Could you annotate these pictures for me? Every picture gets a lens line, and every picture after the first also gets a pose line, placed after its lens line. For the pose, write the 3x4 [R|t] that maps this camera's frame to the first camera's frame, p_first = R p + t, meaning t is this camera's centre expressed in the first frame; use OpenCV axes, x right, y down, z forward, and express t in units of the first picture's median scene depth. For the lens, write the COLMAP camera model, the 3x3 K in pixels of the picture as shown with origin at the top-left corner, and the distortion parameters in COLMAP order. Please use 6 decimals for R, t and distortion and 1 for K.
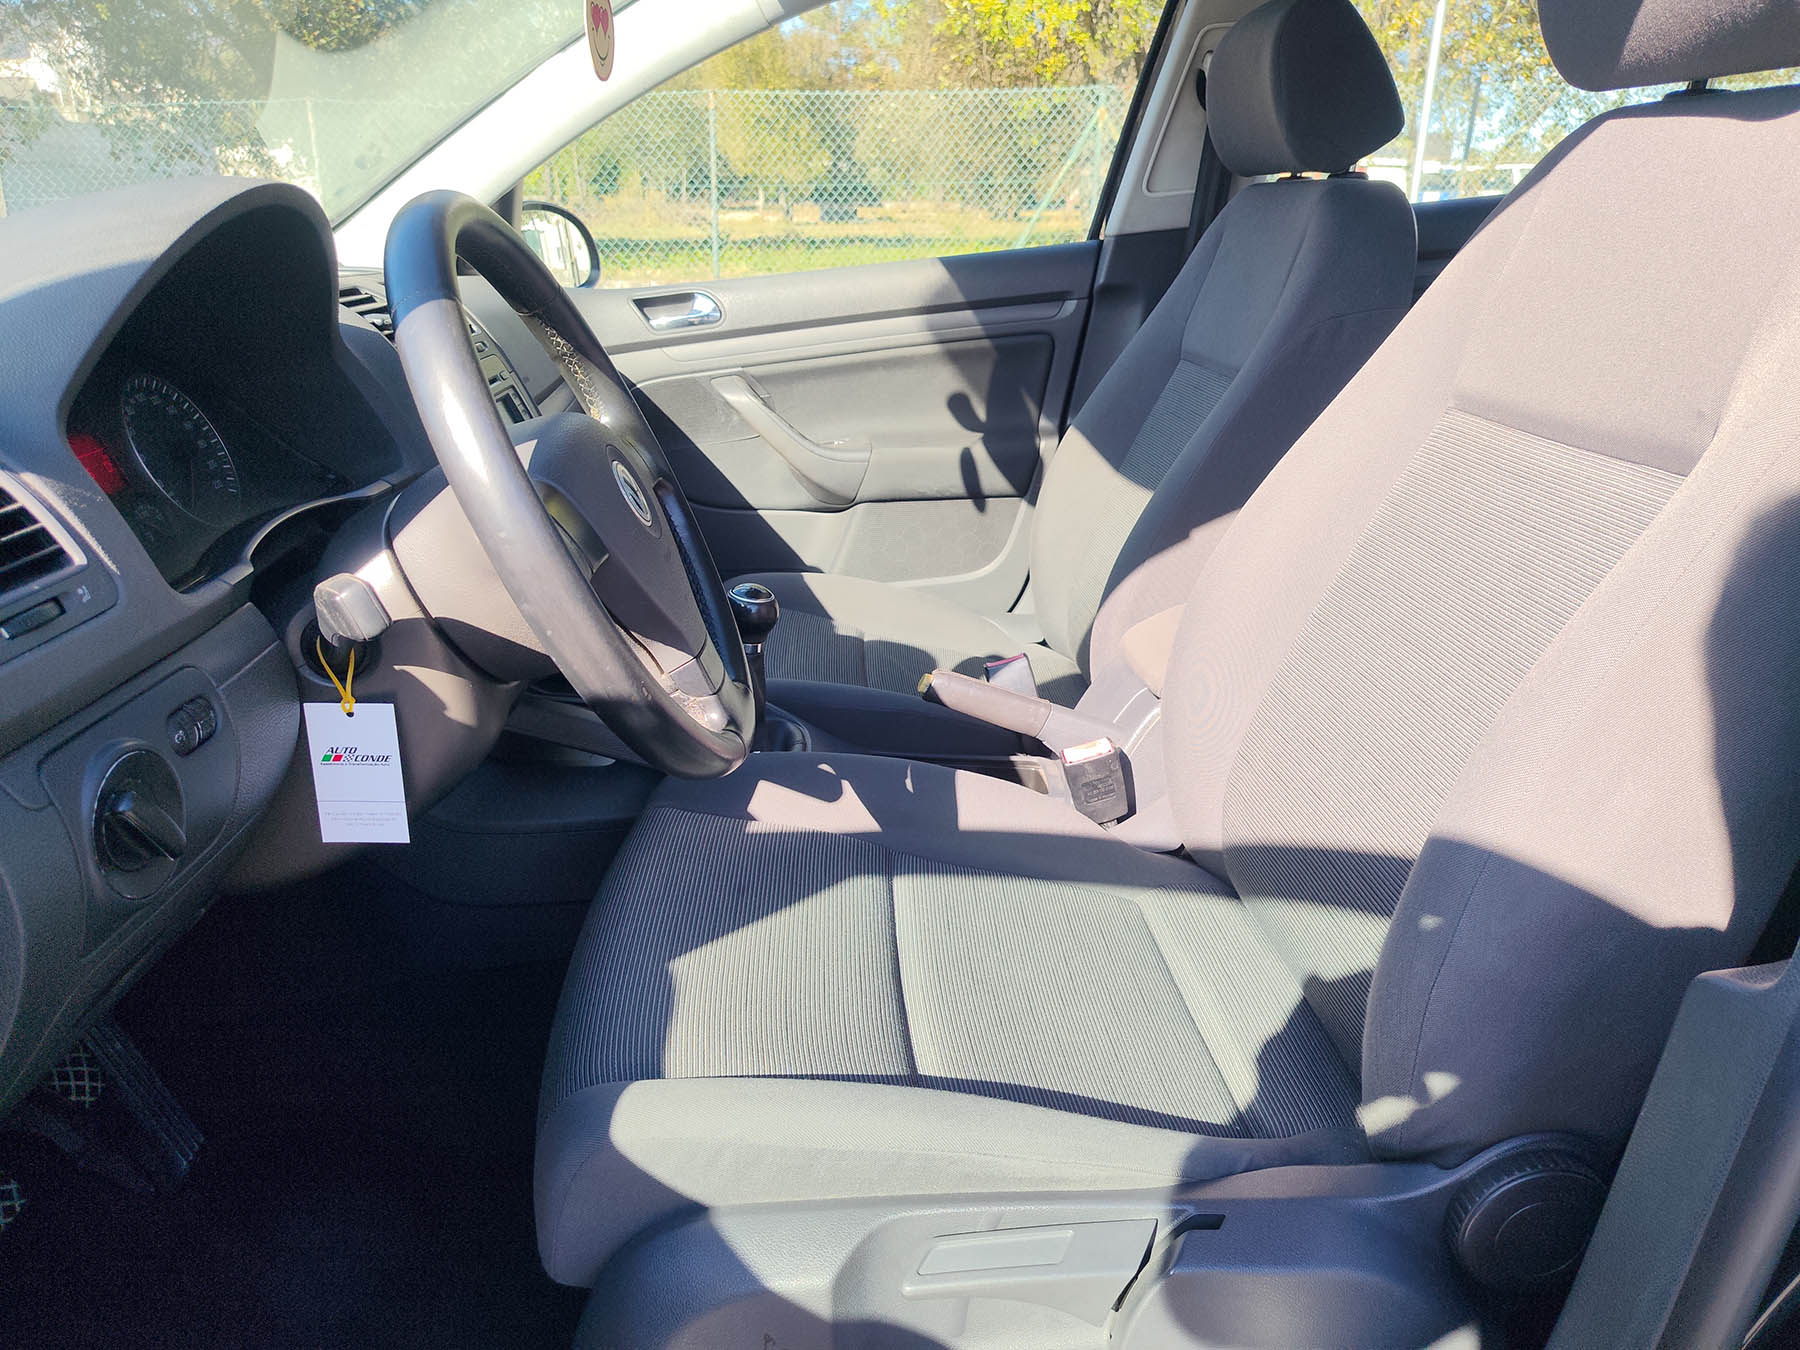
lens RADIAL K [[1308.3, 0, 929.4], [0, 1308.3, 795.2], [0, 0, 1]] dist [0.069089, -0.104001]
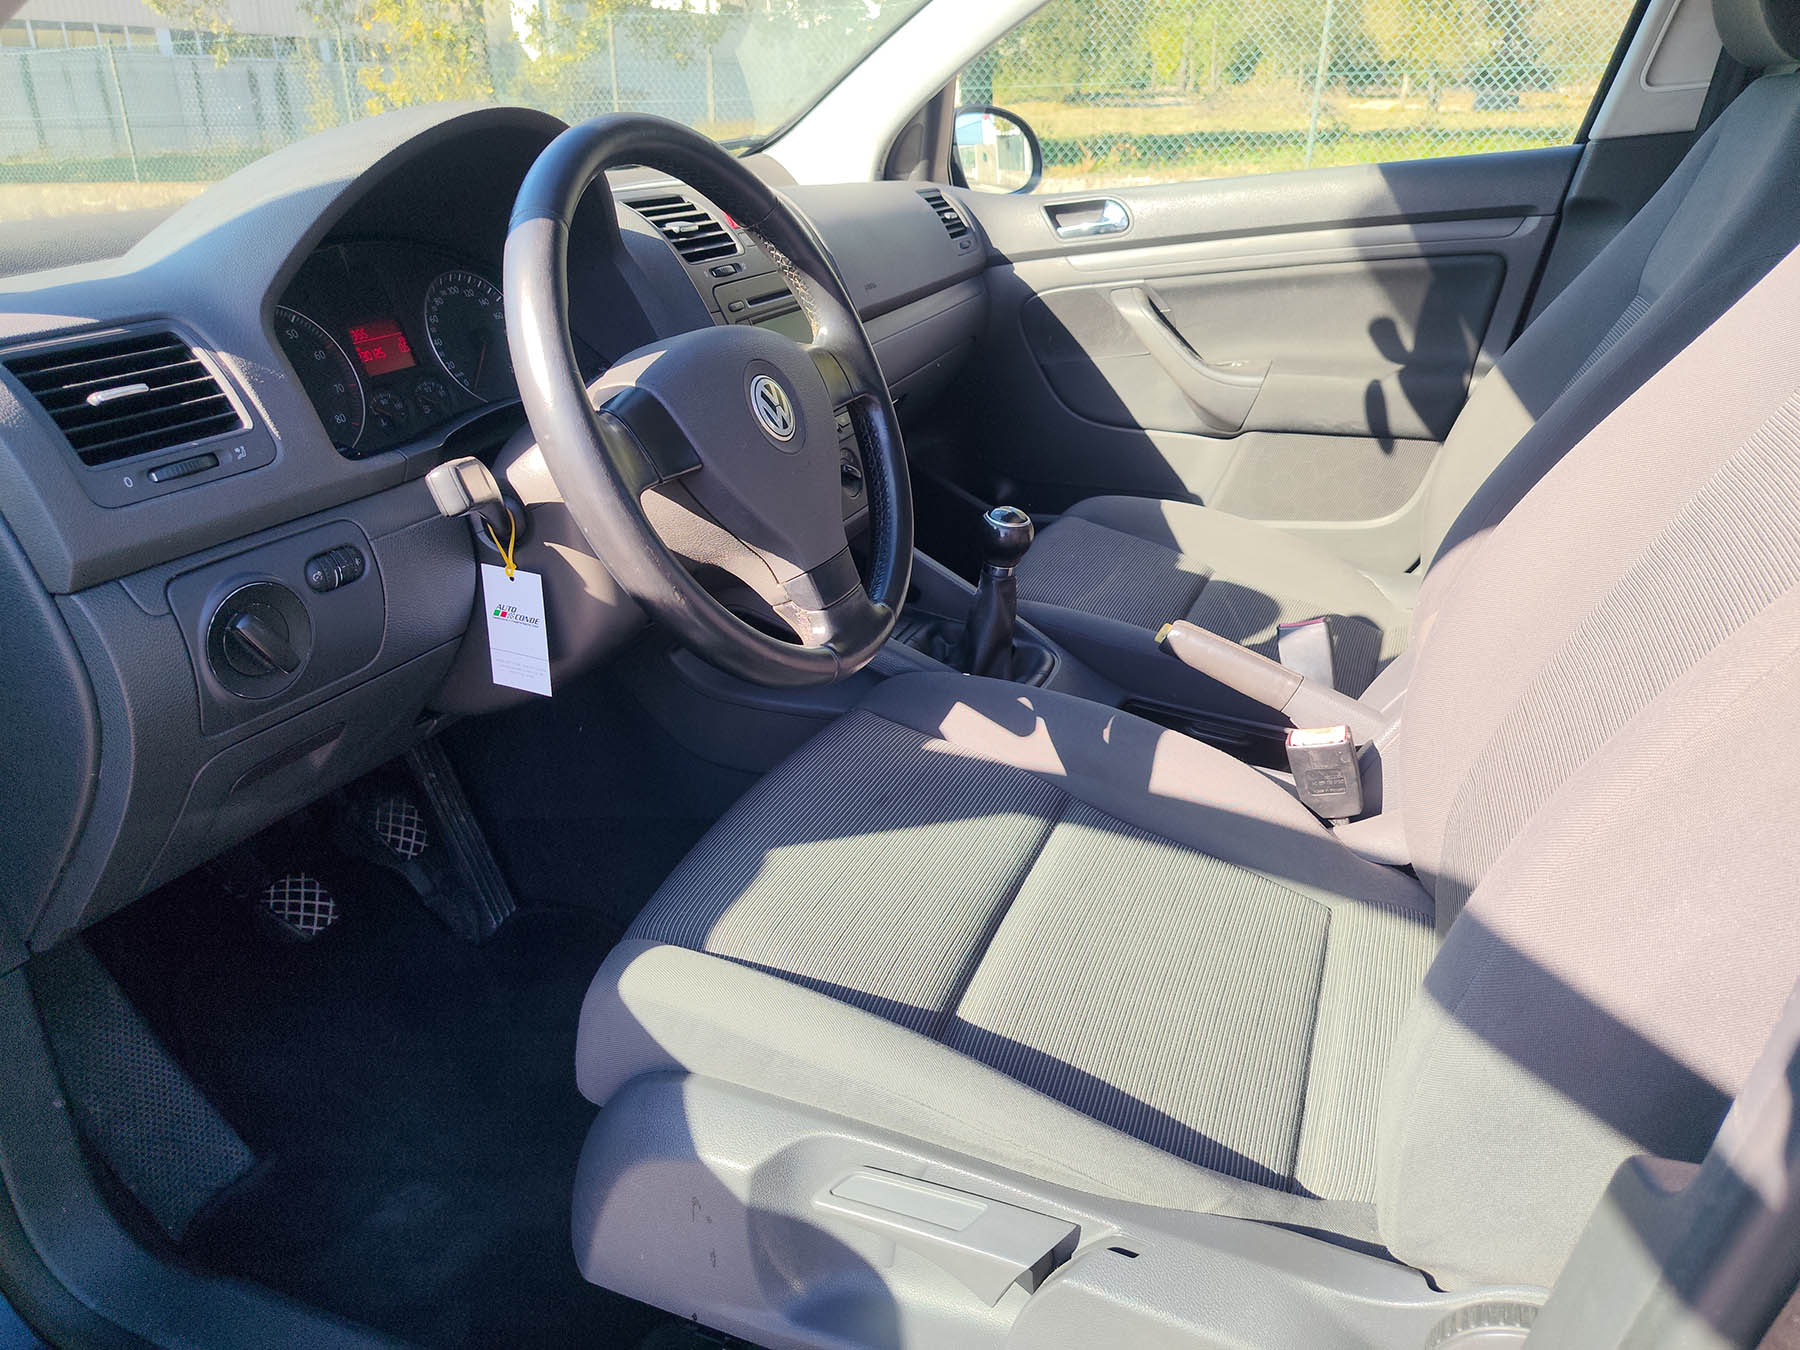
lens RADIAL K [[1308.3, 0, 929.4], [0, 1308.3, 795.2], [0, 0, 1]] dist [0.069089, -0.104001]
pose [[0.882228, 0.210795, -0.420997, 0.209732], [-0.180542, 0.977285, 0.110991, -0.035192], [0.434831, -0.021912, 0.900246, 0.053972]]
